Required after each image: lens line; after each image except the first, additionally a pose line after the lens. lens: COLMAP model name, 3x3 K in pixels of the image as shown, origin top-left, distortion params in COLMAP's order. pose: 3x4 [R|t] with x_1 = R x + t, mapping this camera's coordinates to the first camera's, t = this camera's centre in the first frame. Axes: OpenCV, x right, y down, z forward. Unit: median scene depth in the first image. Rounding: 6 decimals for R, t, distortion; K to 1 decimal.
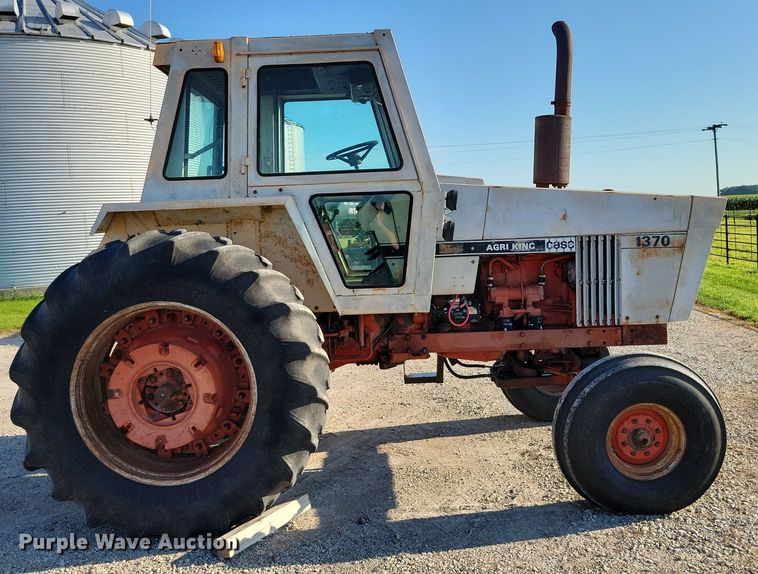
lens RADIAL K [[733.3, 0, 379.0], [0, 733.3, 287.0], [0, 0, 1]] dist [0.010654, 0.004242]
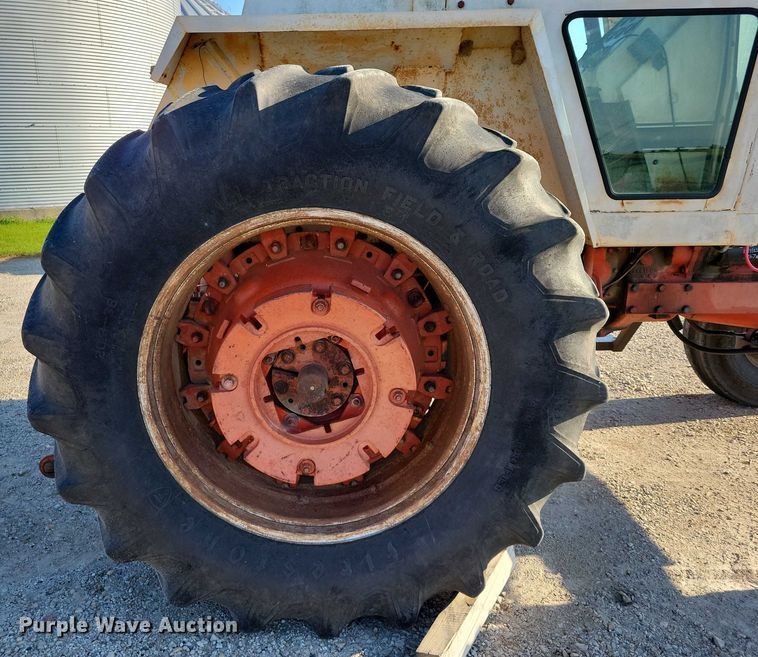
lens RADIAL K [[802.9, 0, 377.8], [0, 802.9, 369.3], [0, 0, 1]] dist [0.022210, 0.010364]
pose [[0.999507, 0.030995, -0.005073, -0.242606], [-0.029534, 0.982500, 0.183906, 0.024921], [0.010684, -0.183665, 0.982931, 0.425734]]
